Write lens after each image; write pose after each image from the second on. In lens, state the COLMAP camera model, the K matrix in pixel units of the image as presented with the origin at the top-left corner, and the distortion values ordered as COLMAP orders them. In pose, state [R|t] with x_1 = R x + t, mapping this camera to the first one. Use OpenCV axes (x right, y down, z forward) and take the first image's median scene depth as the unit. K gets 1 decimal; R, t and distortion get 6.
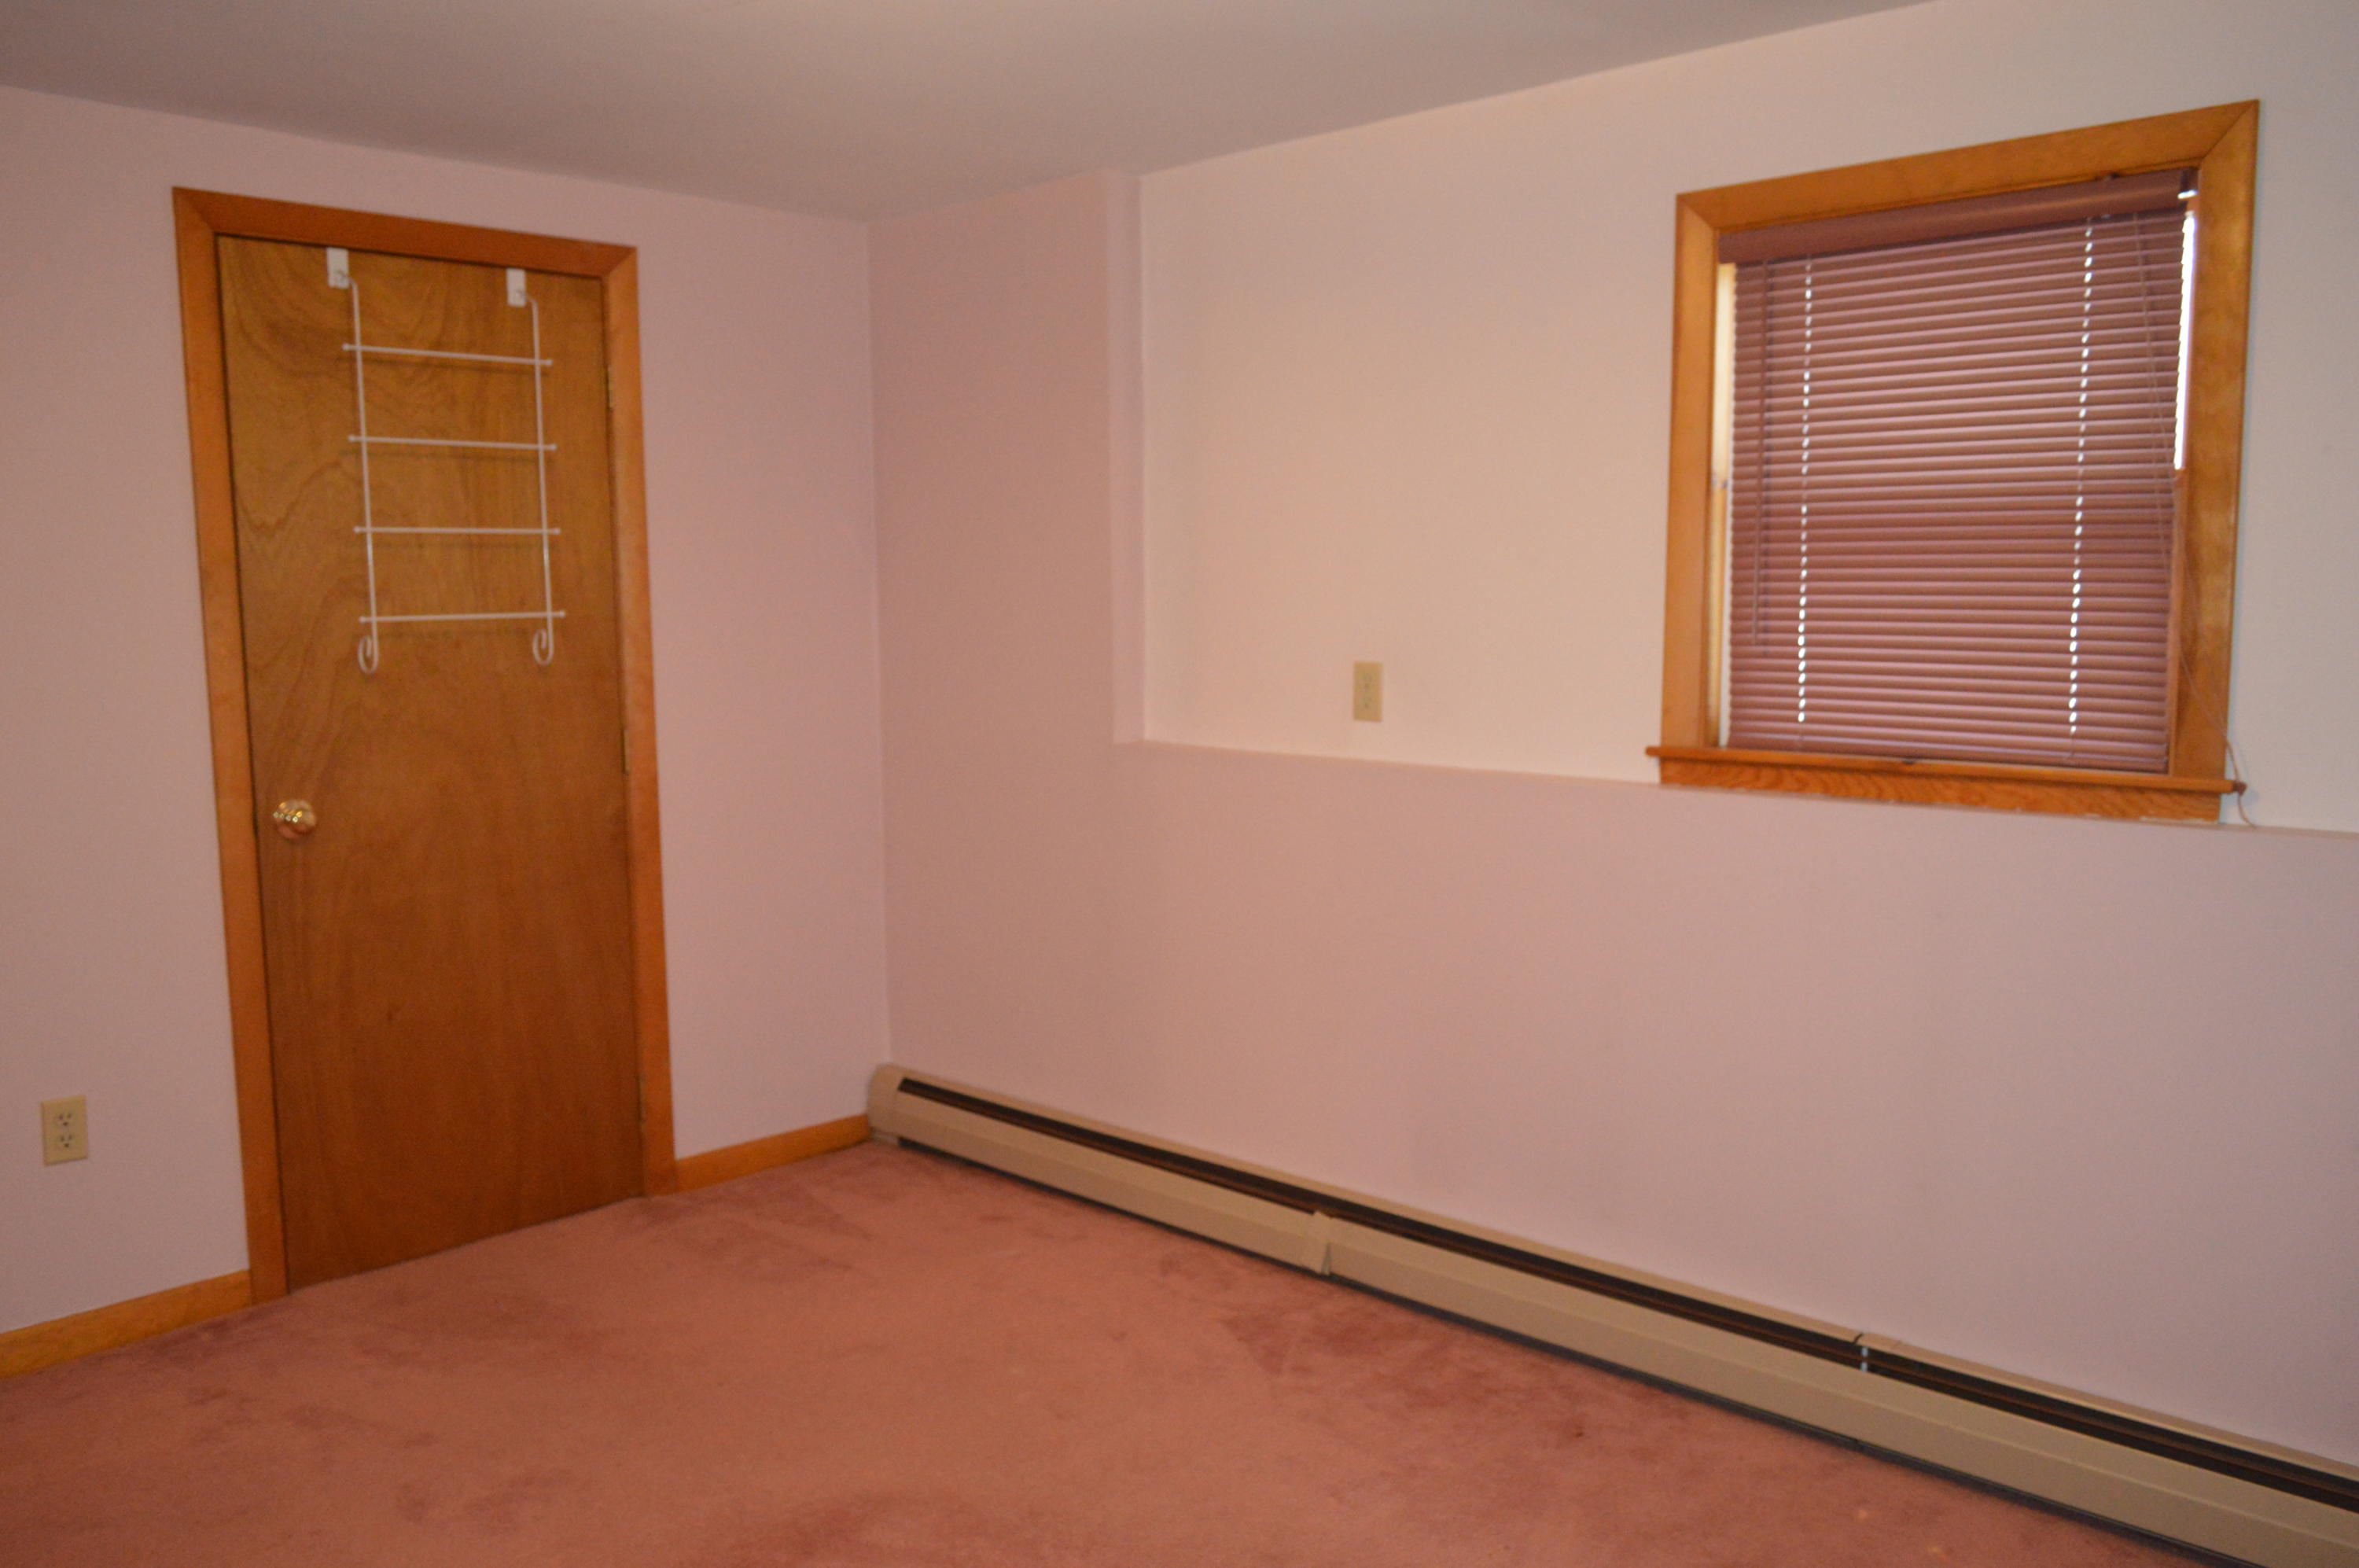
lens RADIAL K [[1860.1, 0, 1179.0], [0, 1860.1, 784.6], [0, 0, 1]] dist [-0.016650, 0.009729]
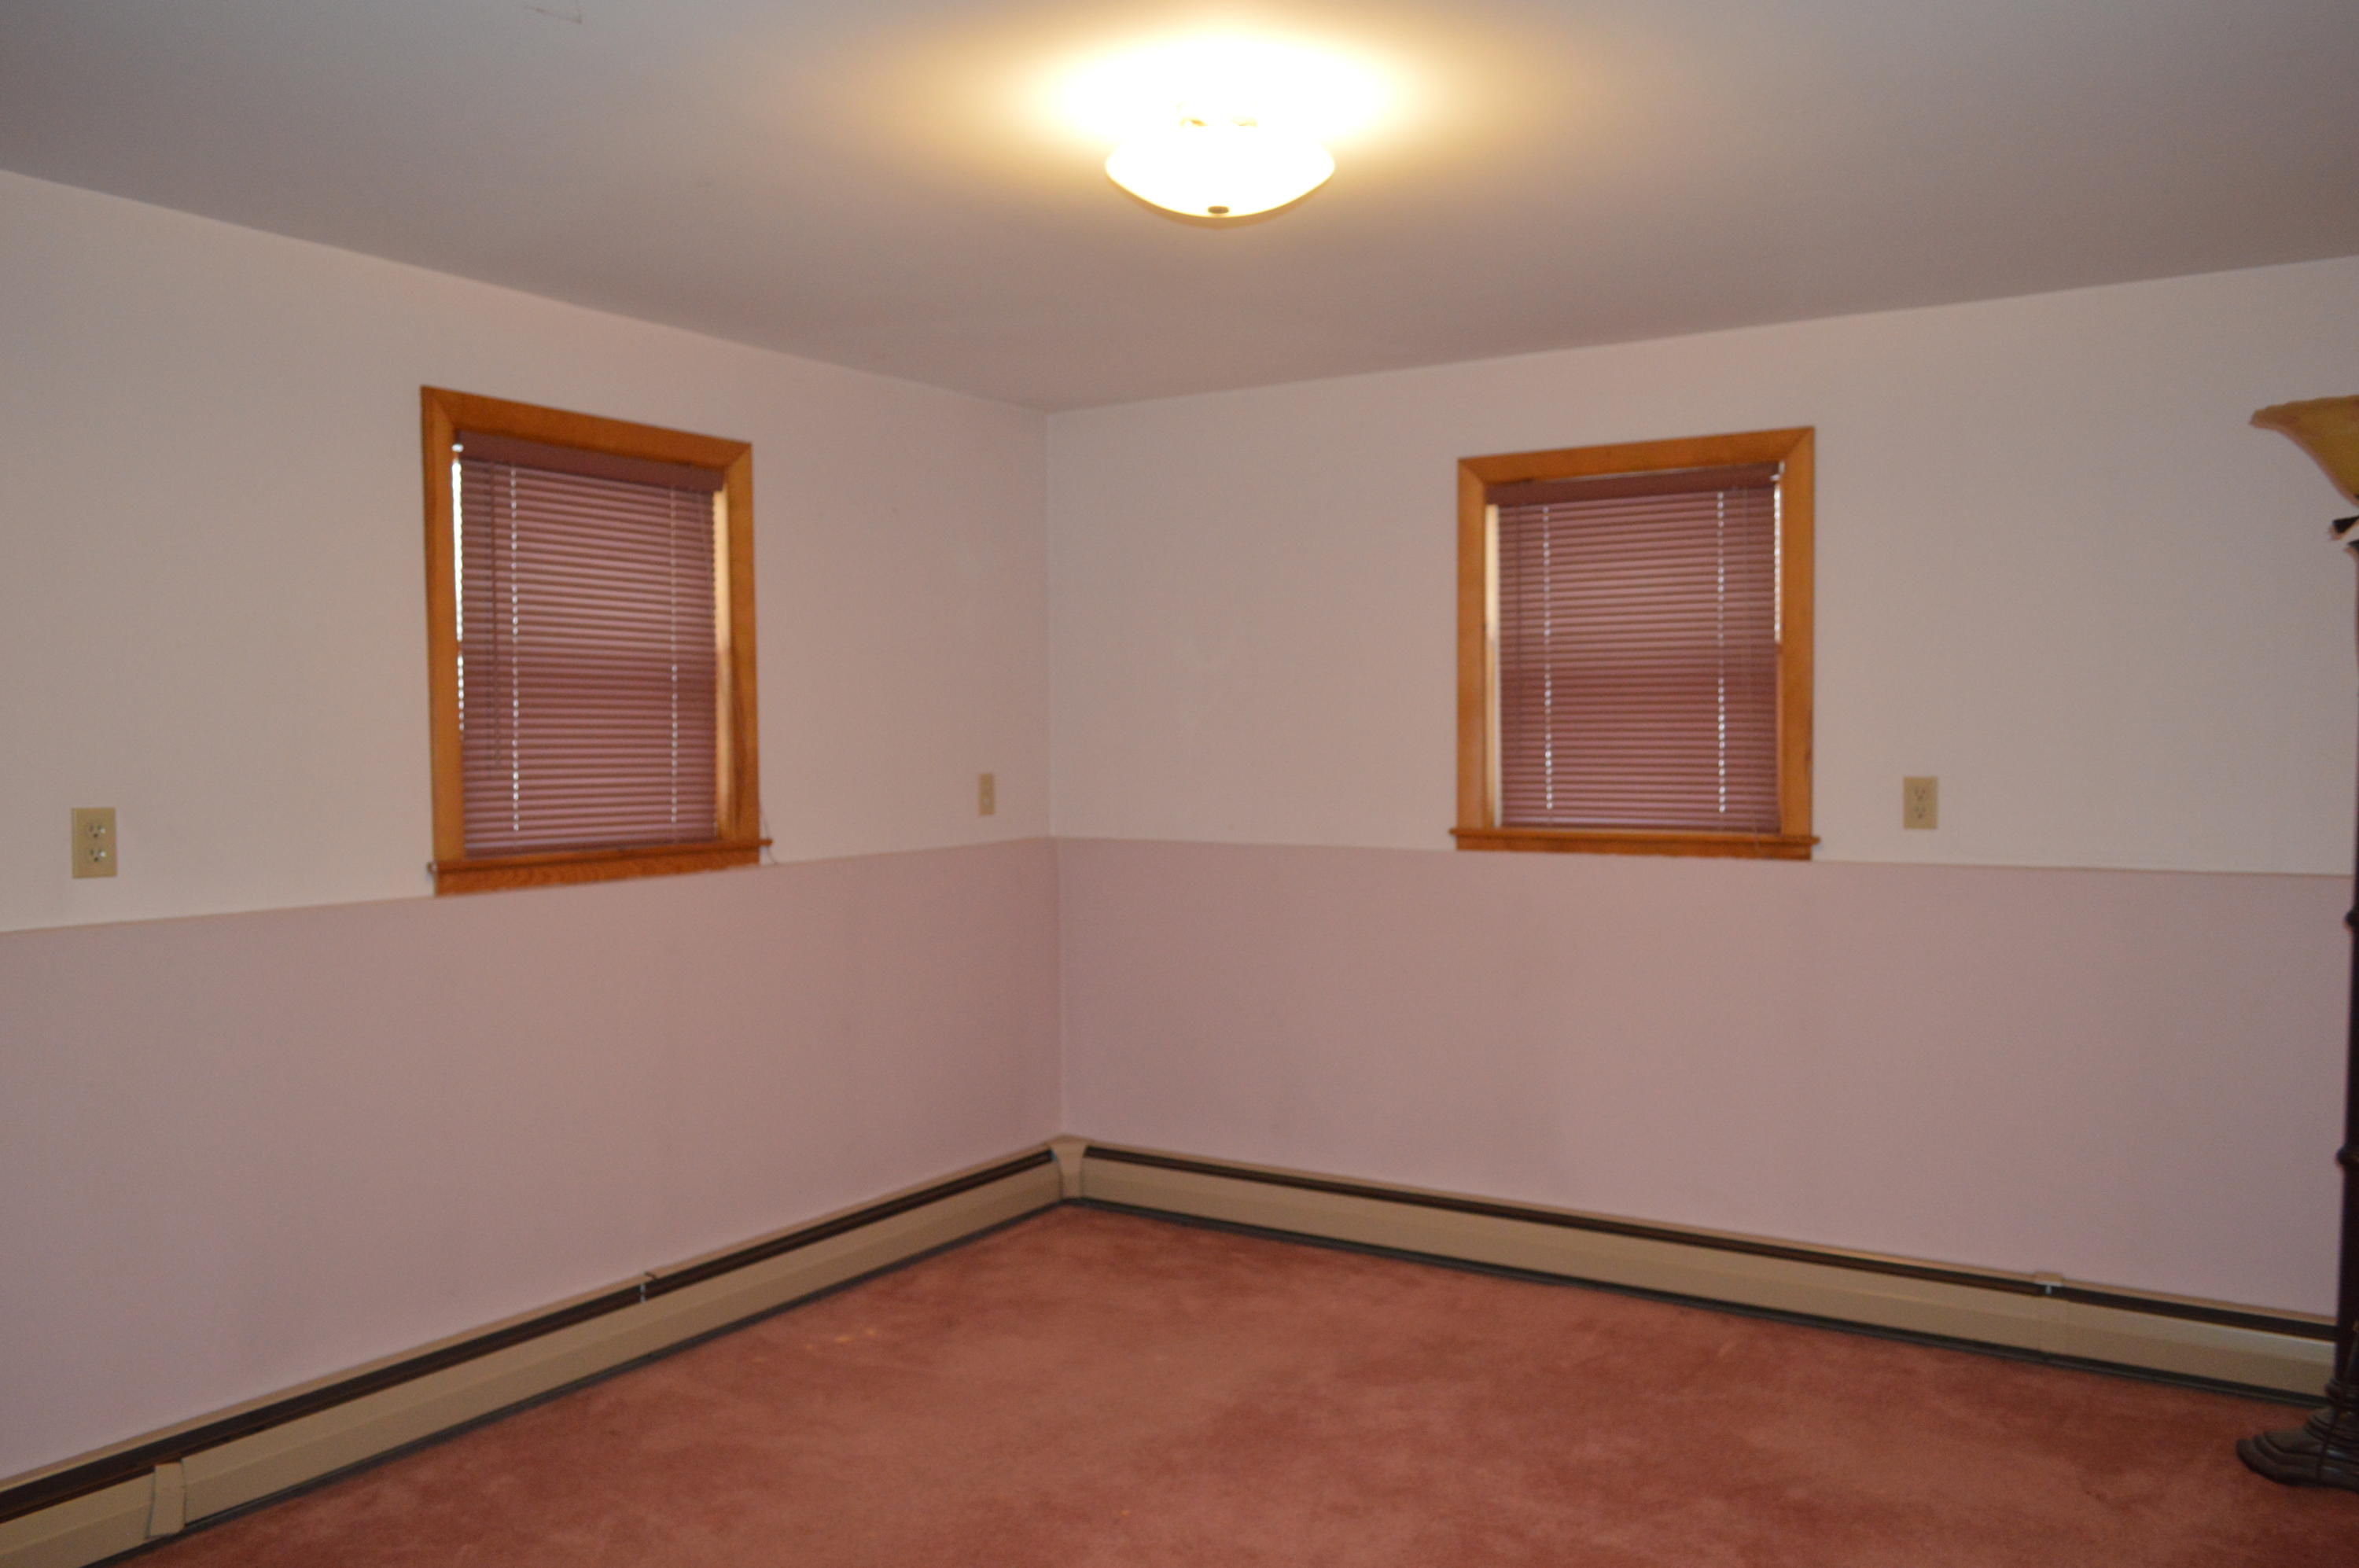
lens RADIAL K [[1860.1, 0, 1178.5], [0, 1860.1, 779.8], [0, 0, 1]] dist [-0.016650, 0.009729]
pose [[-0.209282, -0.015709, 0.977729, -1.000581], [0.110607, 0.993074, 0.039631, -0.069248], [-0.971580, 0.116437, -0.206095, 0.838172]]
